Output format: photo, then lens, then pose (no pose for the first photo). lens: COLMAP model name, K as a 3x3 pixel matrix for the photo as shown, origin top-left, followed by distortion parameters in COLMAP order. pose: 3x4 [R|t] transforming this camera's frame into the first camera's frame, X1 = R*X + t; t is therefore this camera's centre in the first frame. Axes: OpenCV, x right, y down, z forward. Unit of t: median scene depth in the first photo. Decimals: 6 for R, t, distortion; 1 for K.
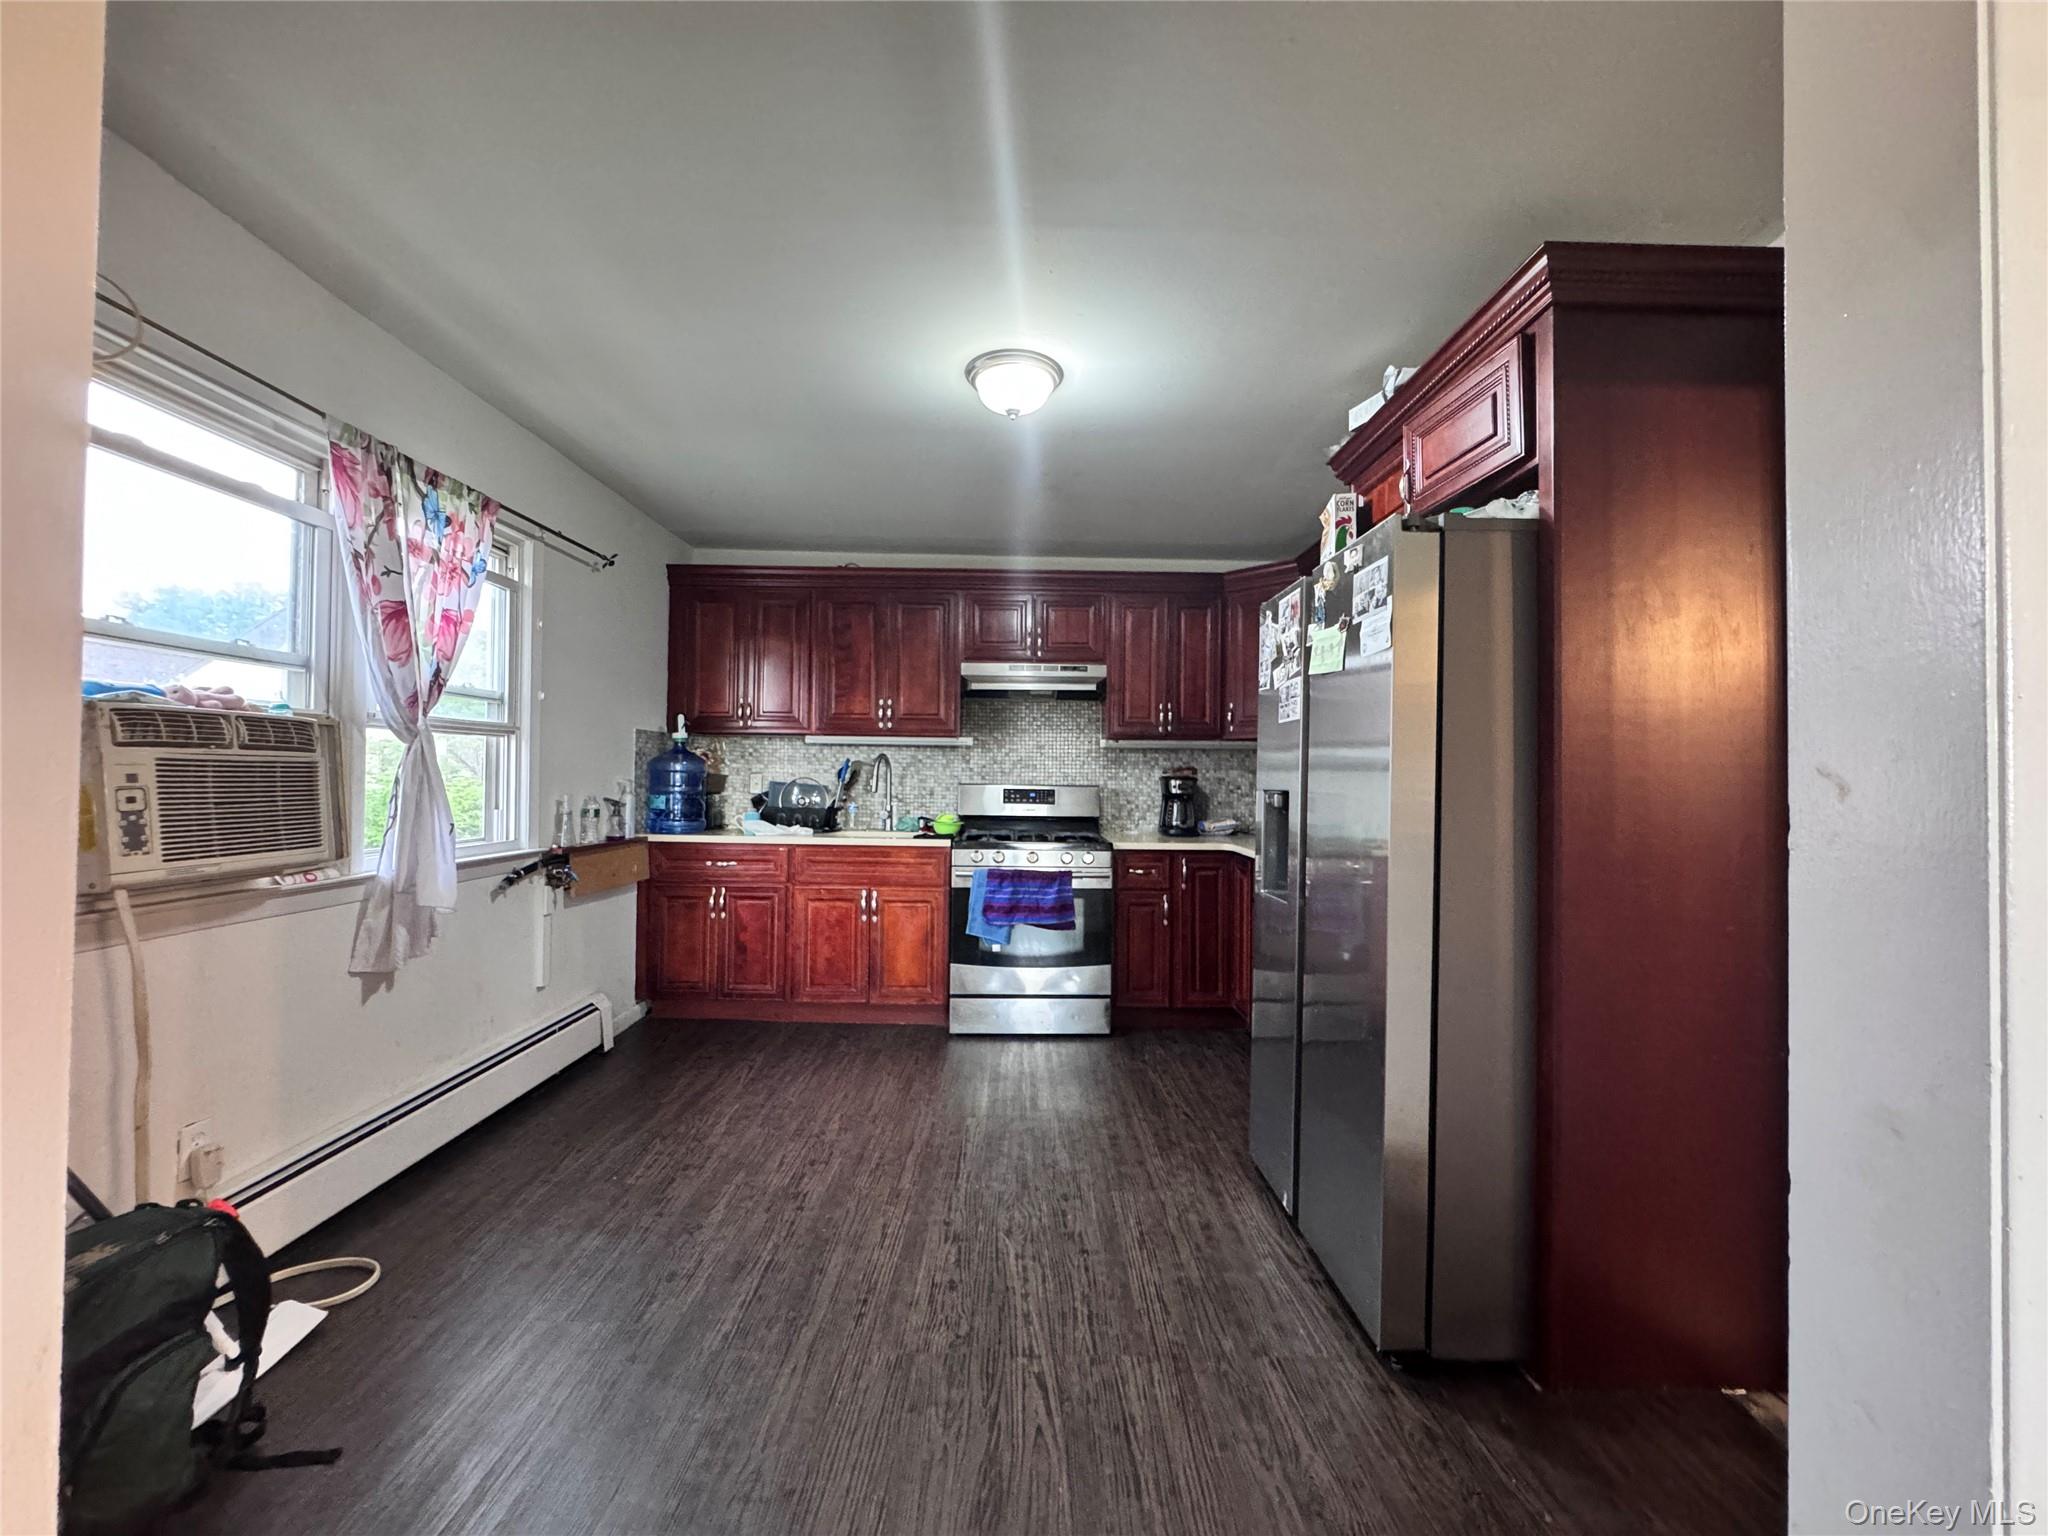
lens RADIAL K [[816.8, 0, 1021.6], [0, 816.8, 764.8], [0, 0, 1]] dist [-0.001458, 0.000196]
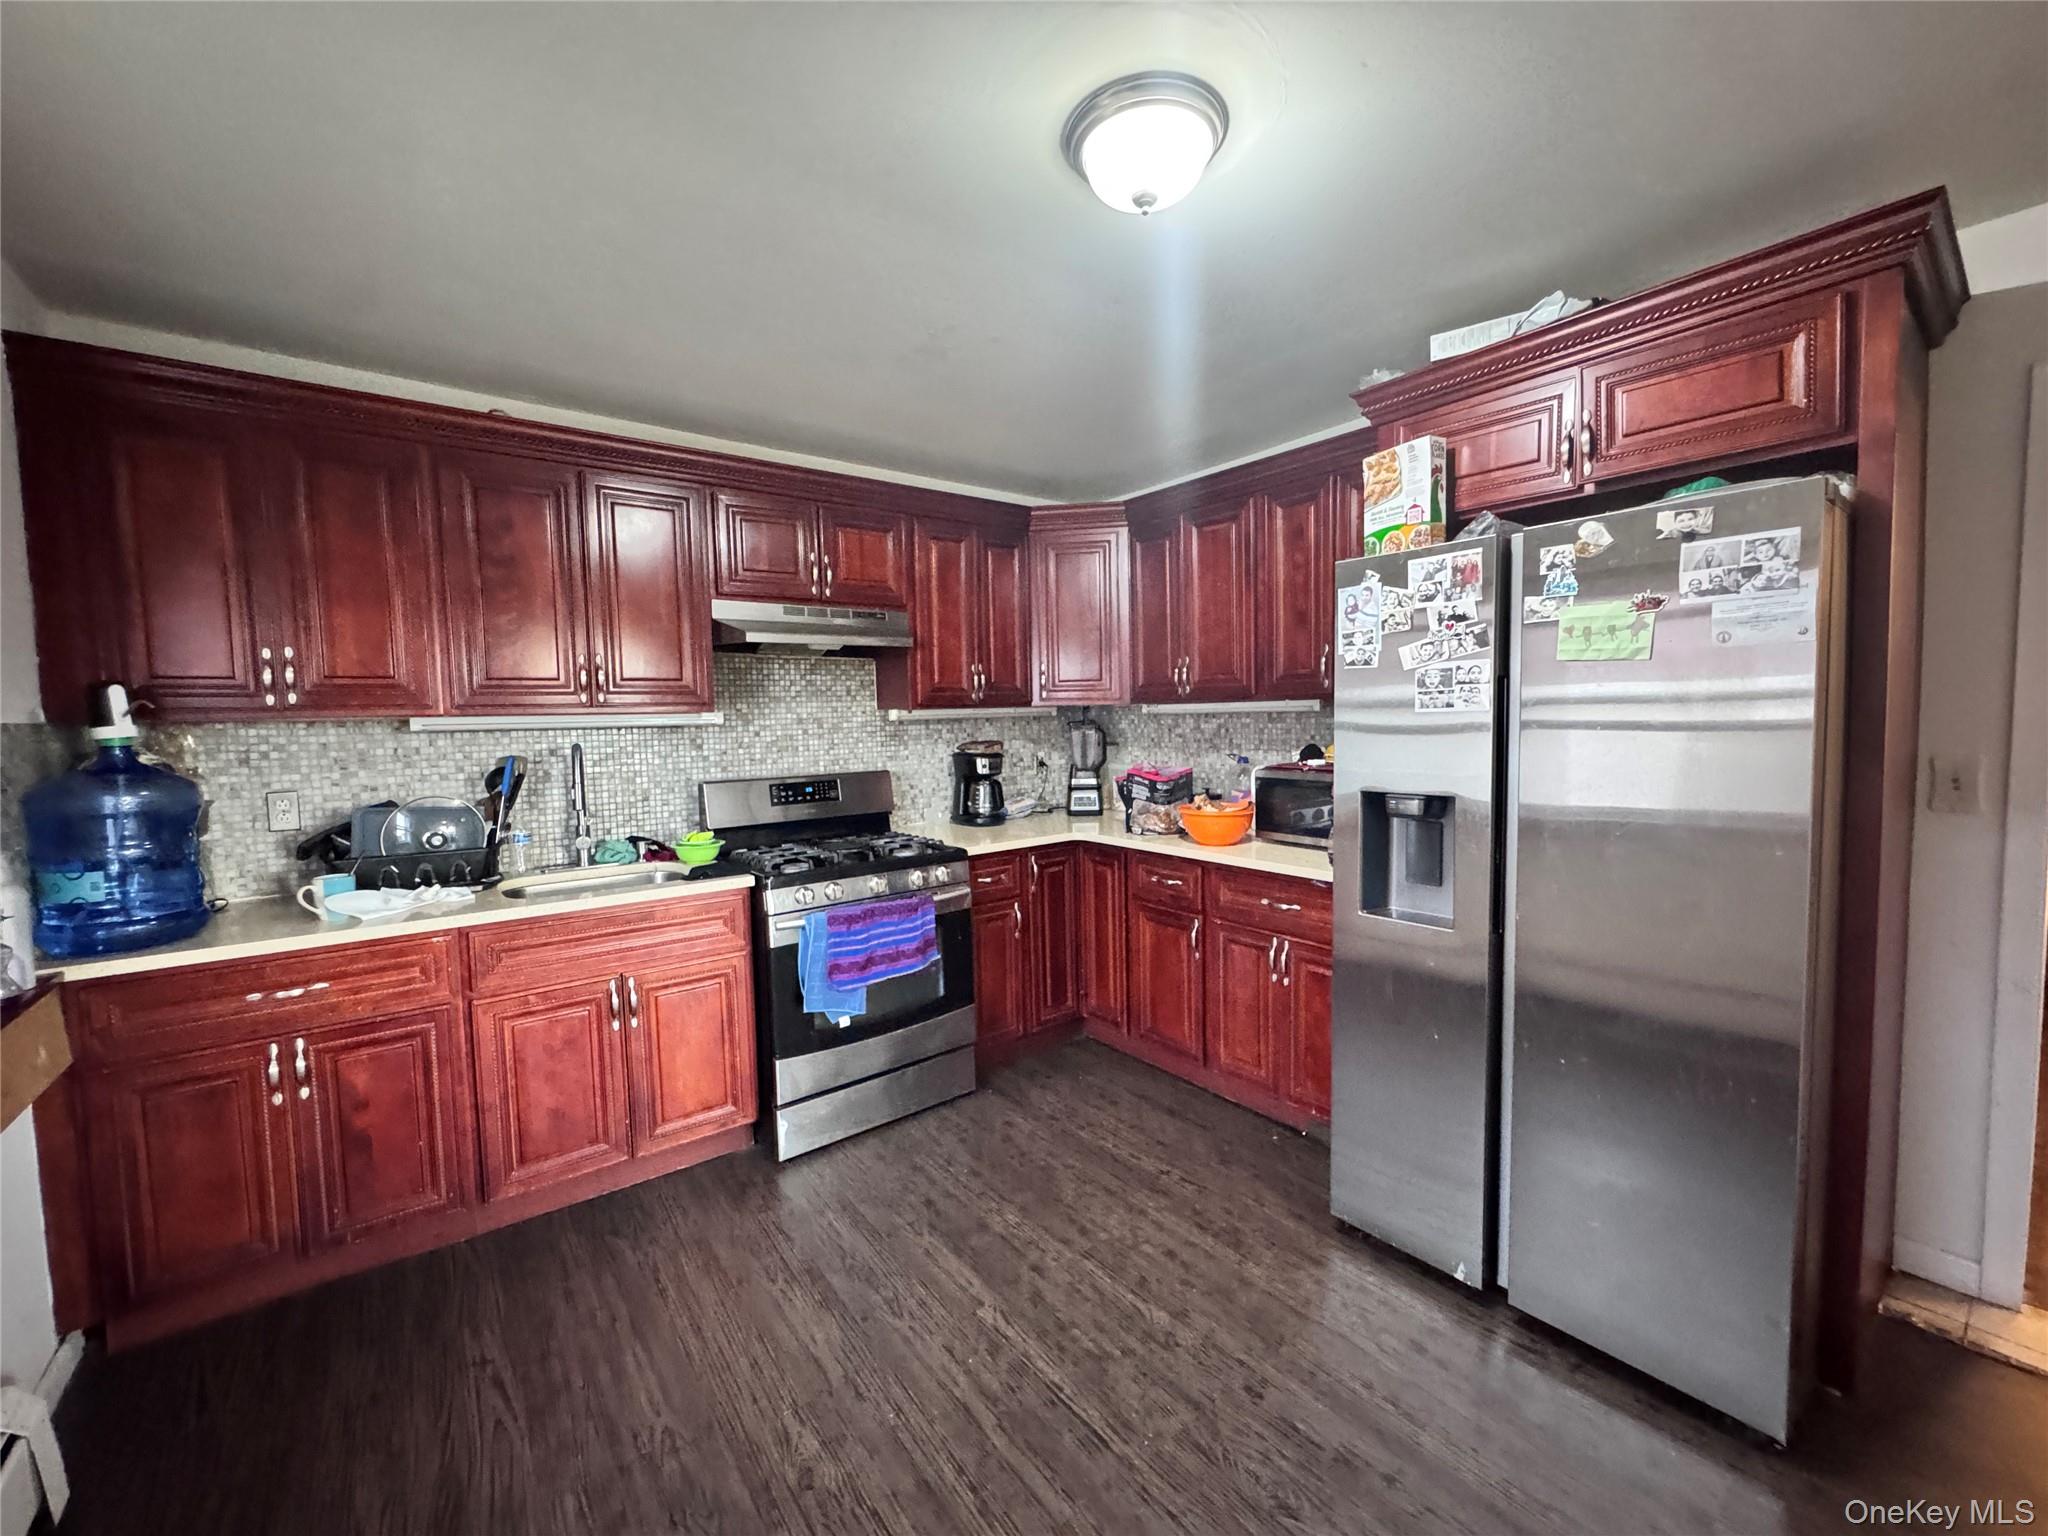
lens RADIAL K [[816.8, 0, 1021.6], [0, 816.8, 764.8], [0, 0, 1]] dist [-0.001458, 0.000196]
pose [[0.800804, -0.067746, 0.595082, -0.284400], [0.022289, 0.996265, 0.083423, -0.044016], [-0.598511, -0.053541, 0.799323, 0.337284]]
